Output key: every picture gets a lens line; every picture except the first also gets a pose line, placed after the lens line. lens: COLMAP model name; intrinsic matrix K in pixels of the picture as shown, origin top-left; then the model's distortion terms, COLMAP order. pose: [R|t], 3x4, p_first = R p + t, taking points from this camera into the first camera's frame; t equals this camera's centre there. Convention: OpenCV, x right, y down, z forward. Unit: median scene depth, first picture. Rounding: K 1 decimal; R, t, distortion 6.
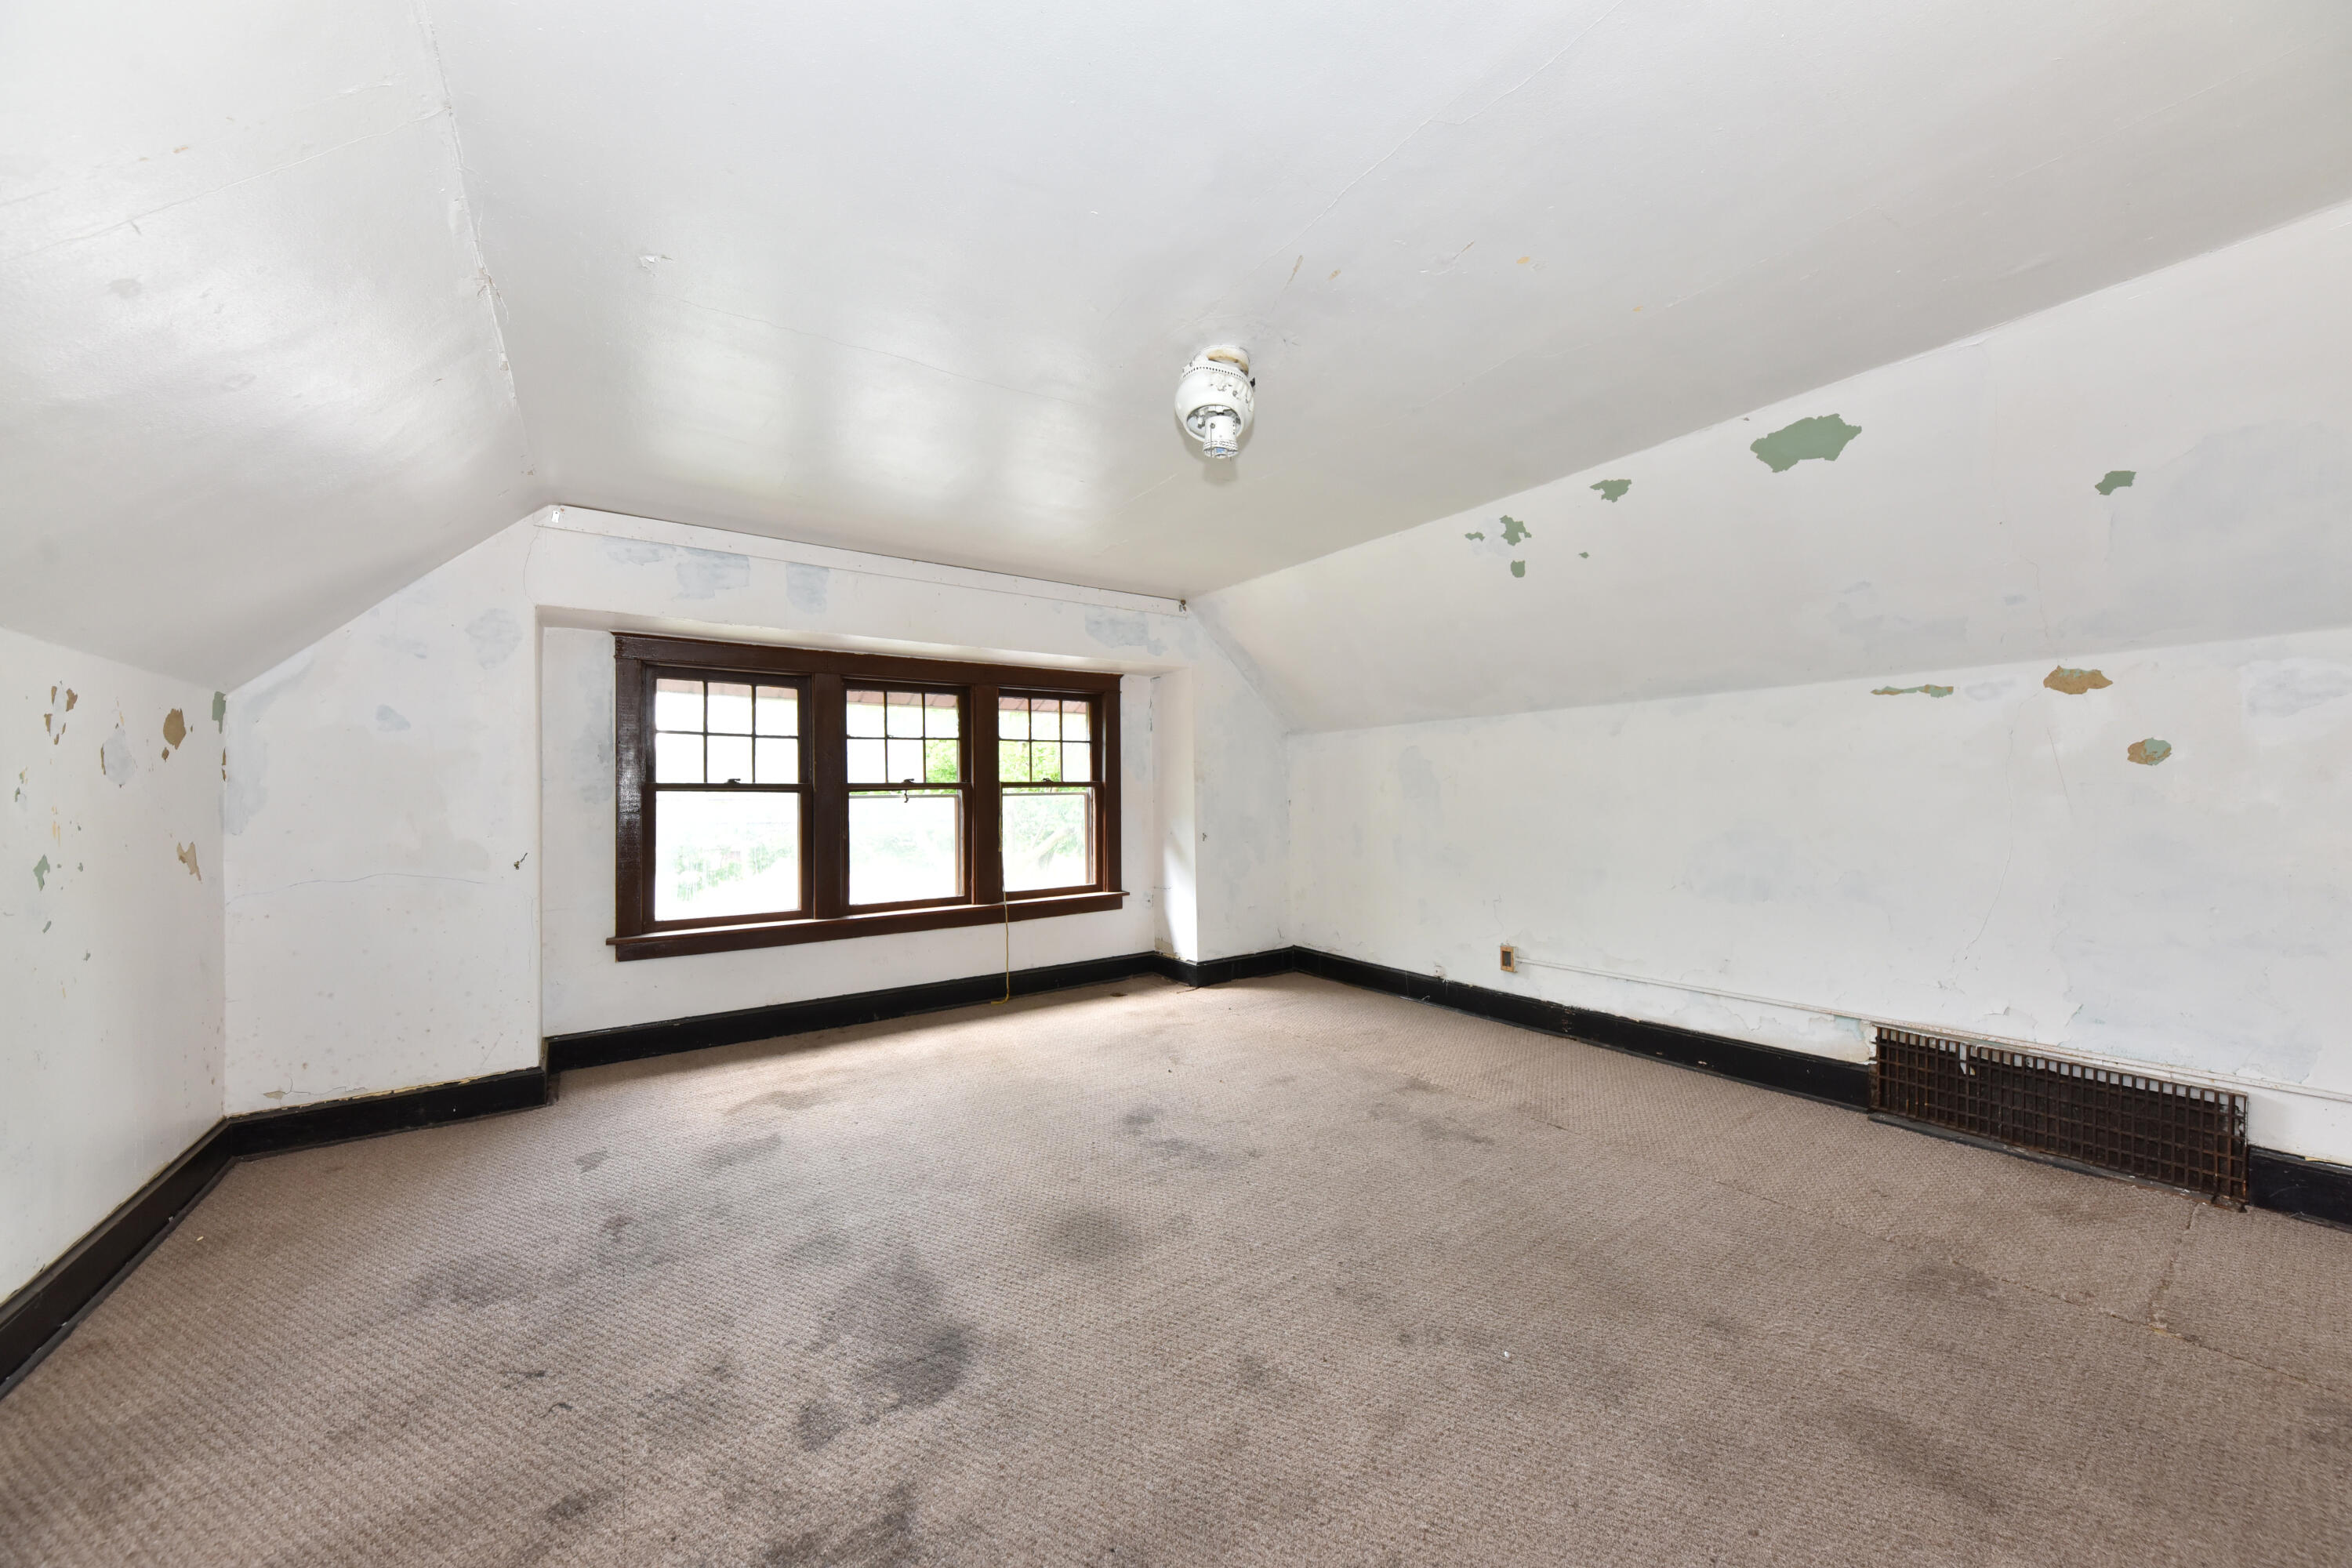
lens RADIAL K [[811.3, 0, 1188.7], [0, 811.3, 789.7], [0, 0, 1]] dist [-0.002264, -0.001889]
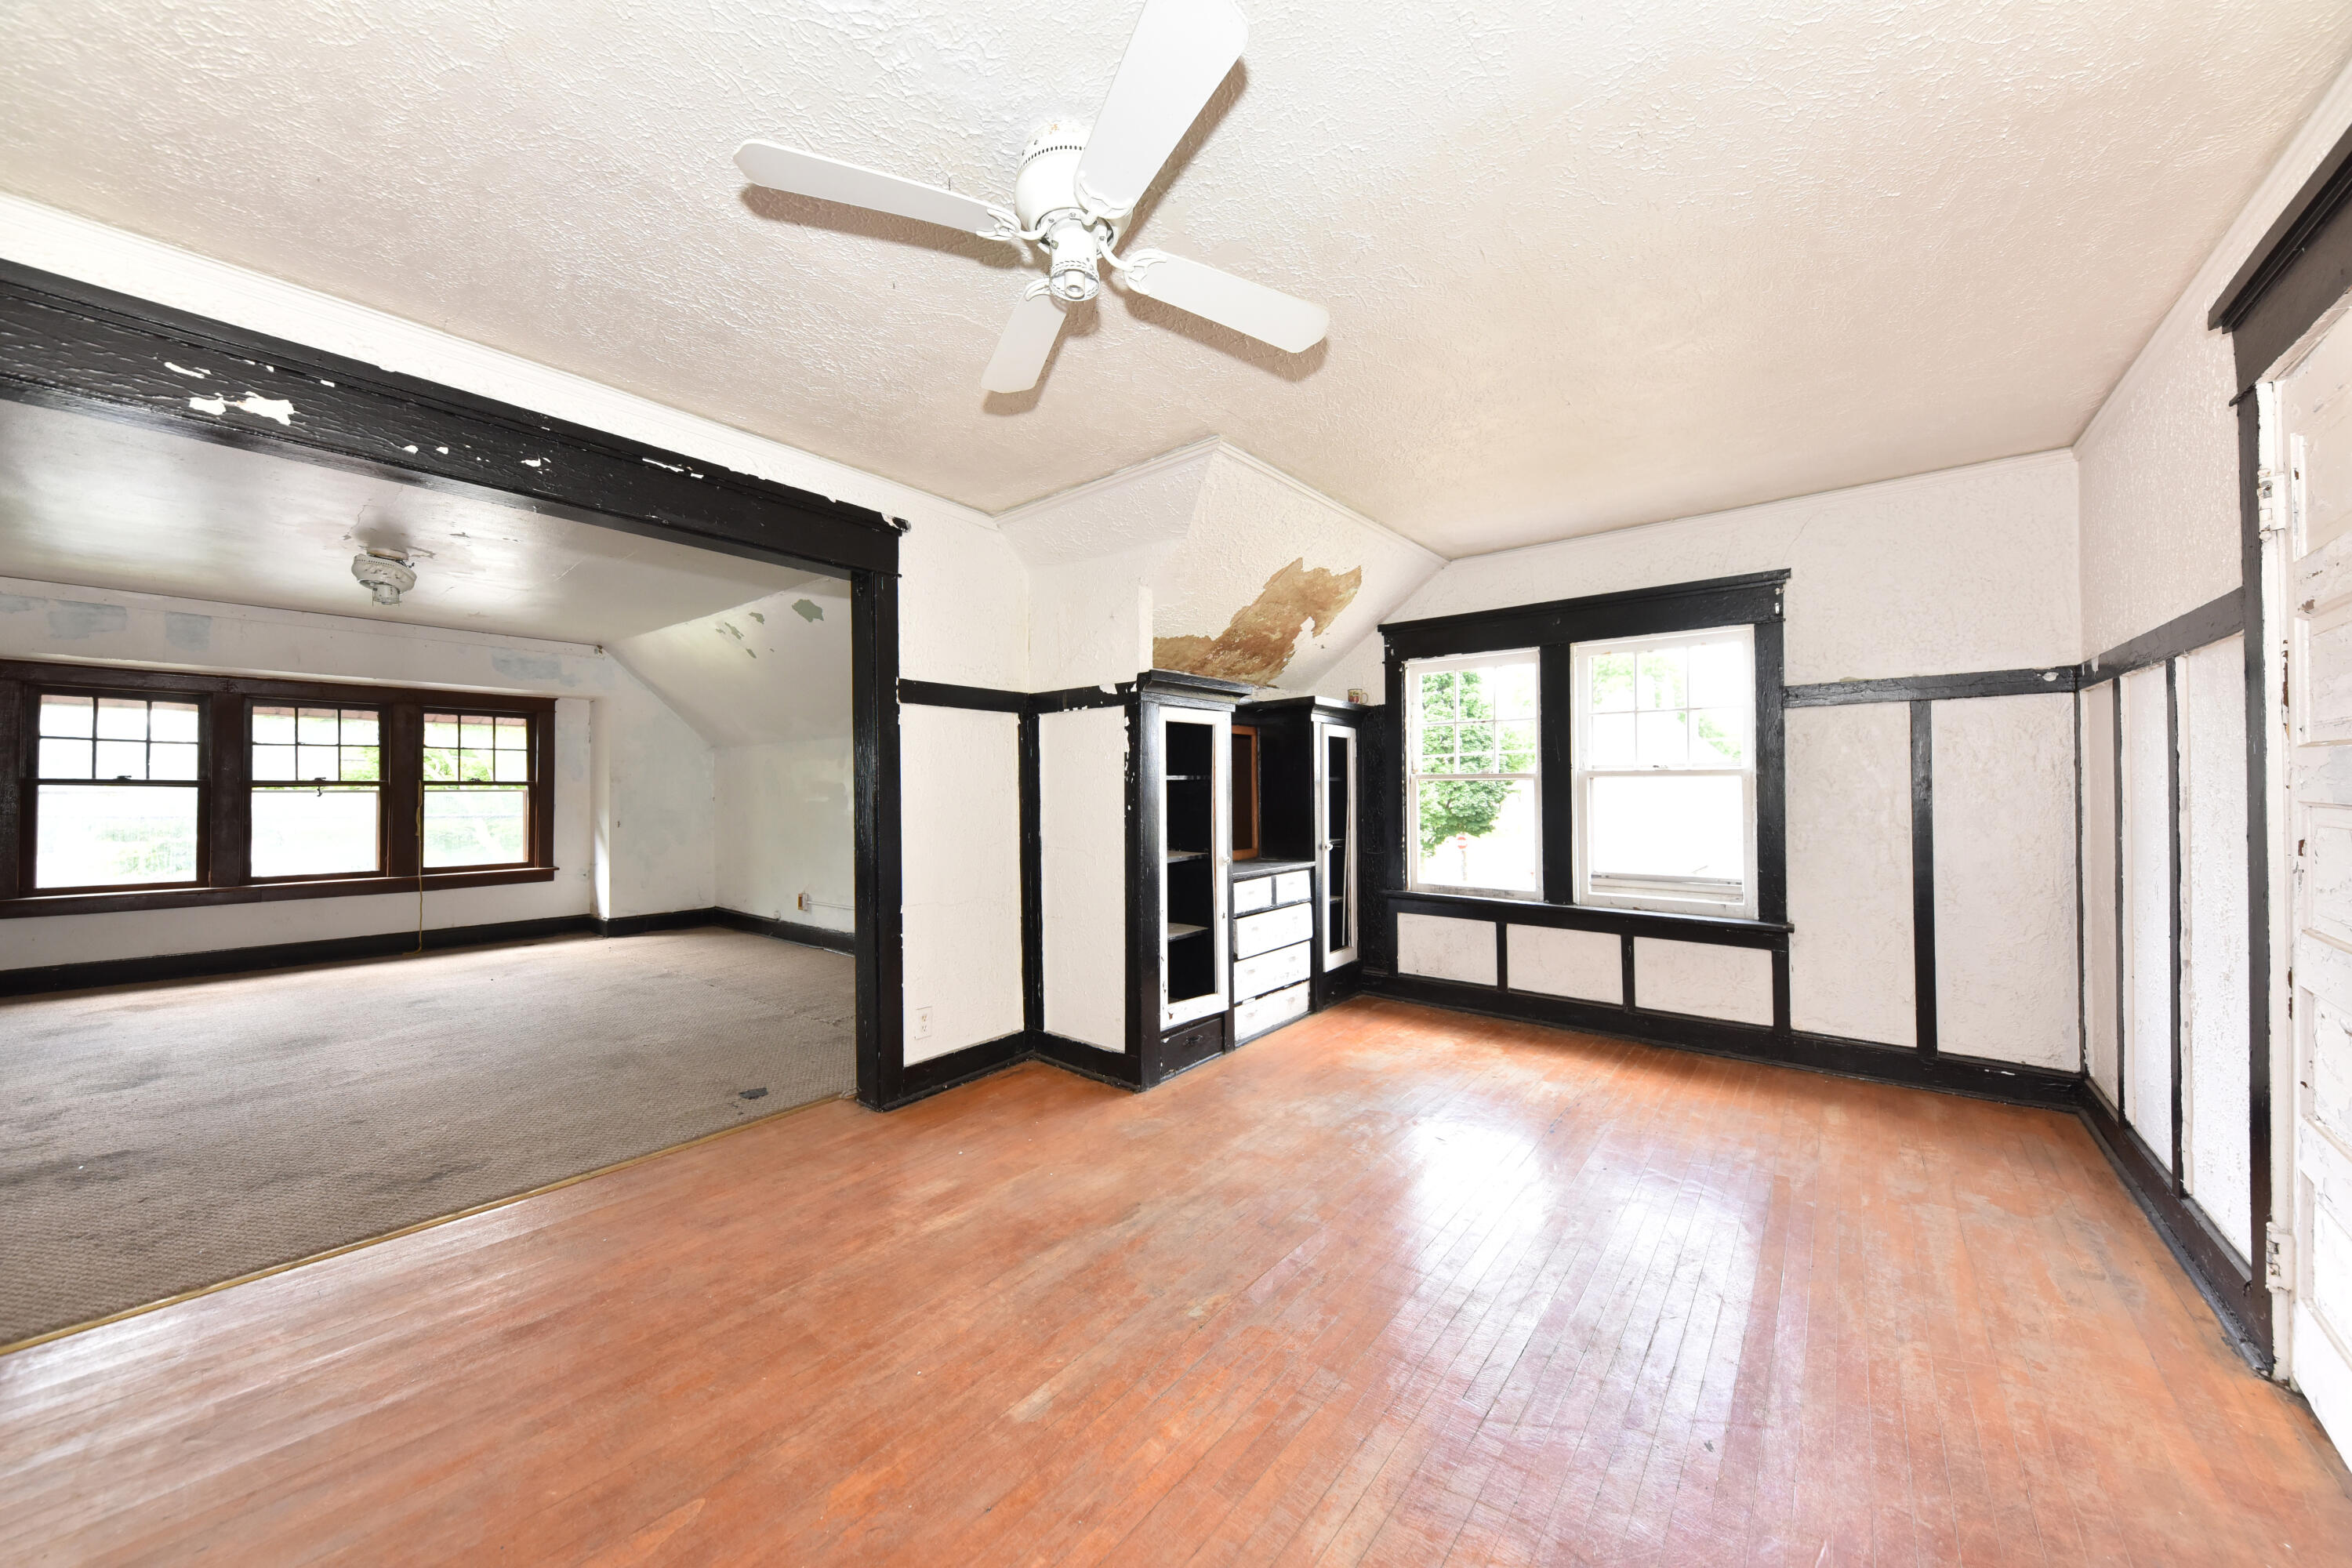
lens RADIAL K [[811.3, 0, 1190.0], [0, 811.3, 782.5], [0, 0, 1]] dist [-0.002264, -0.001889]
pose [[0.957084, 0.011831, 0.289570, 0.660579], [-0.008571, 0.999885, -0.012523, -0.001427], [-0.289685, 0.009503, 0.957075, -0.670297]]
